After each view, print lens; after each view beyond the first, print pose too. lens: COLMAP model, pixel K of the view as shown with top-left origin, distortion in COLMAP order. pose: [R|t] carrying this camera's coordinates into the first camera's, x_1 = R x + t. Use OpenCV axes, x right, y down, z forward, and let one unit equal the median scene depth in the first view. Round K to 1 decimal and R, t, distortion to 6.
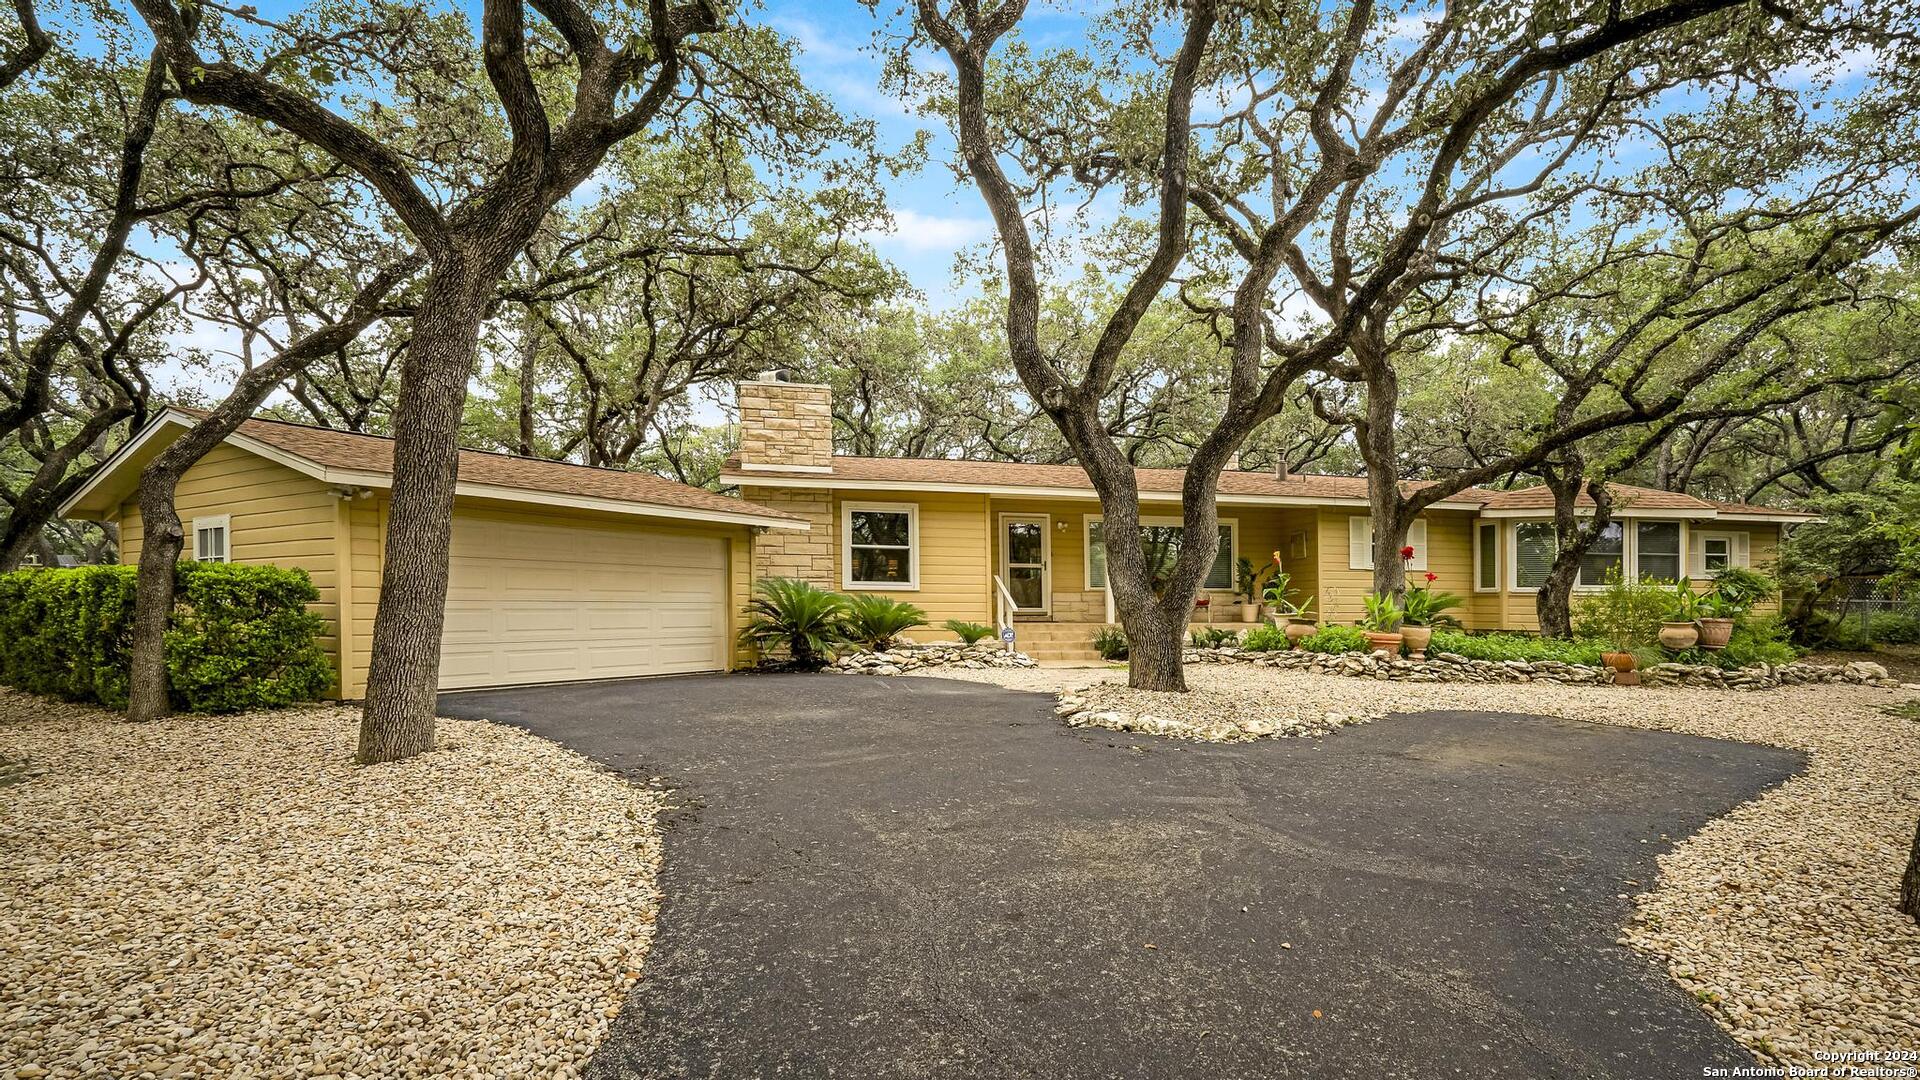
lens RADIAL K [[730.7, 0, 1126.6], [0, 730.7, 627.4], [0, 0, 1]] dist [-0.001092, -0.000207]
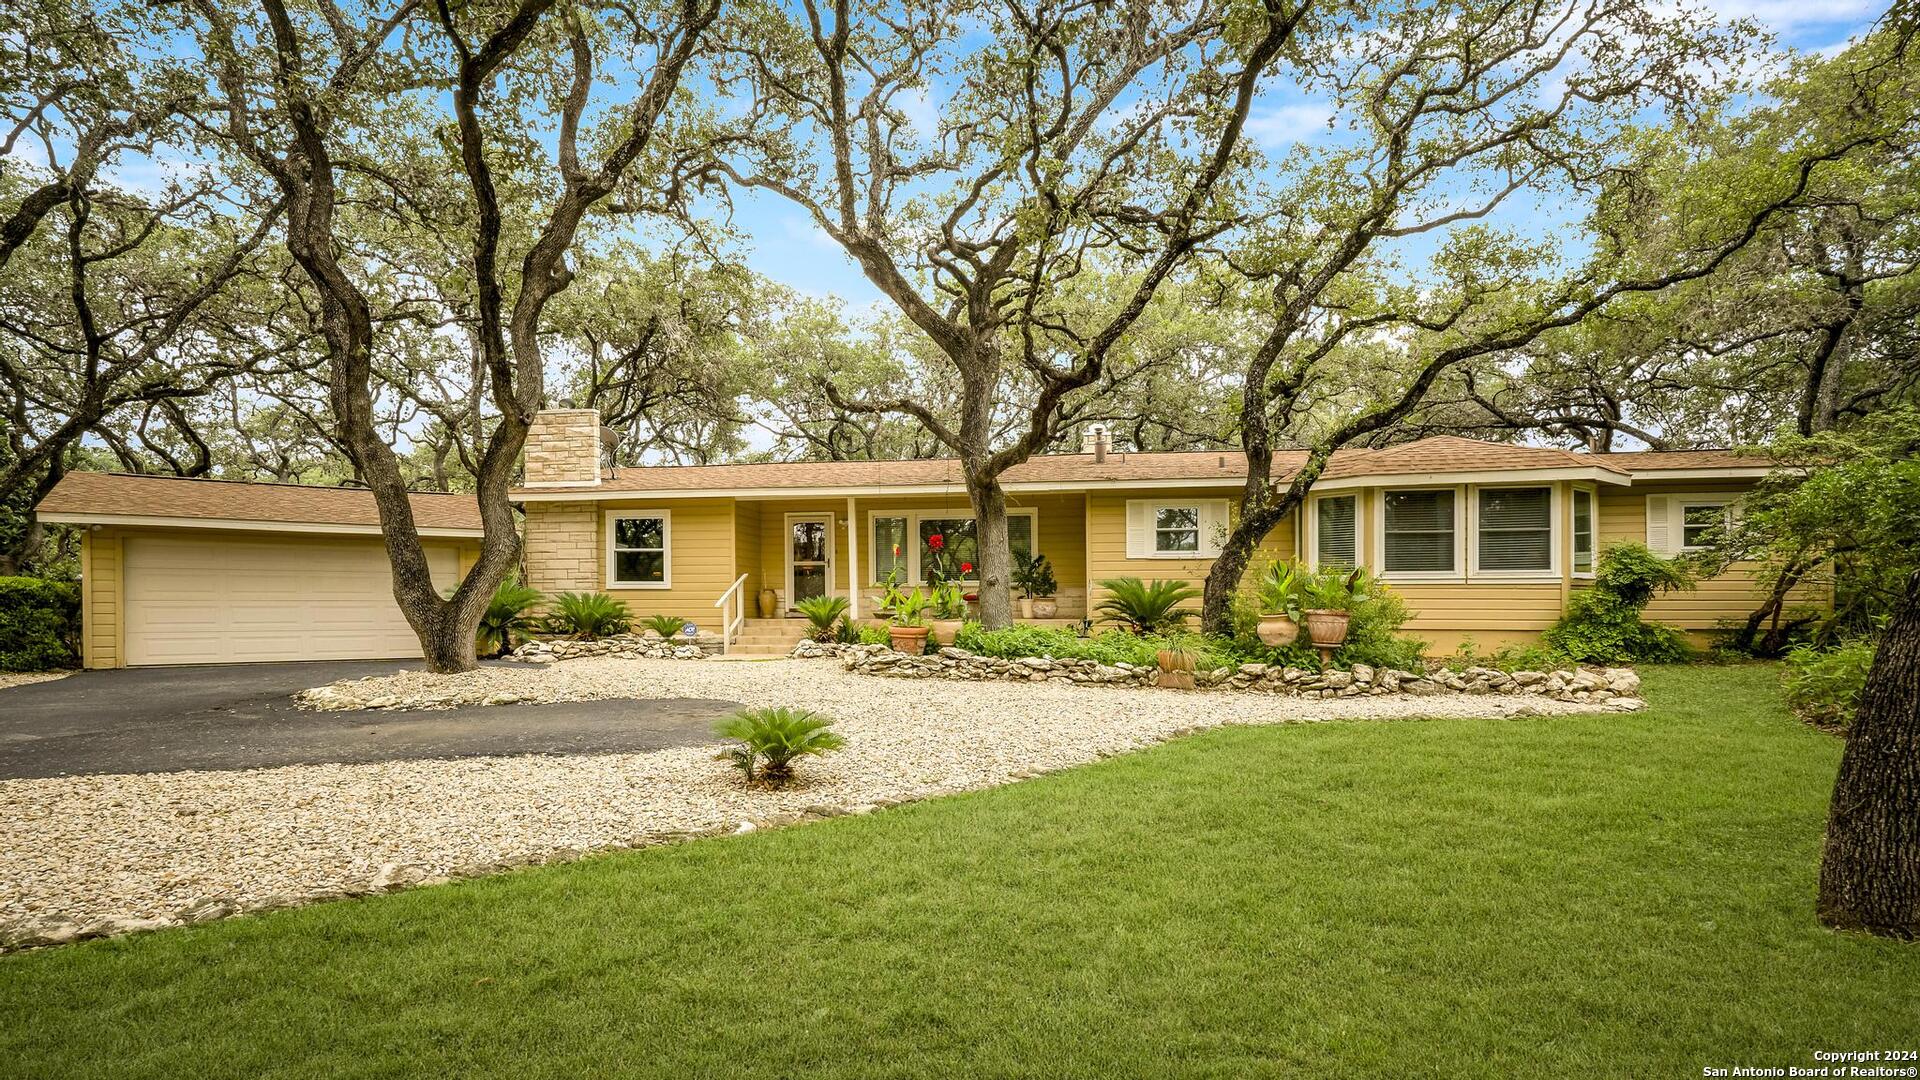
lens RADIAL K [[784.1, 0, 922.1], [0, 784.1, 602.2], [0, 0, 1]] dist [-0.000280, 0.000058]
pose [[0.948935, -0.007937, -0.315371, 0.452111], [-0.002782, 0.999434, -0.033525, 0.006494], [0.315459, 0.032690, 0.948376, 0.020388]]
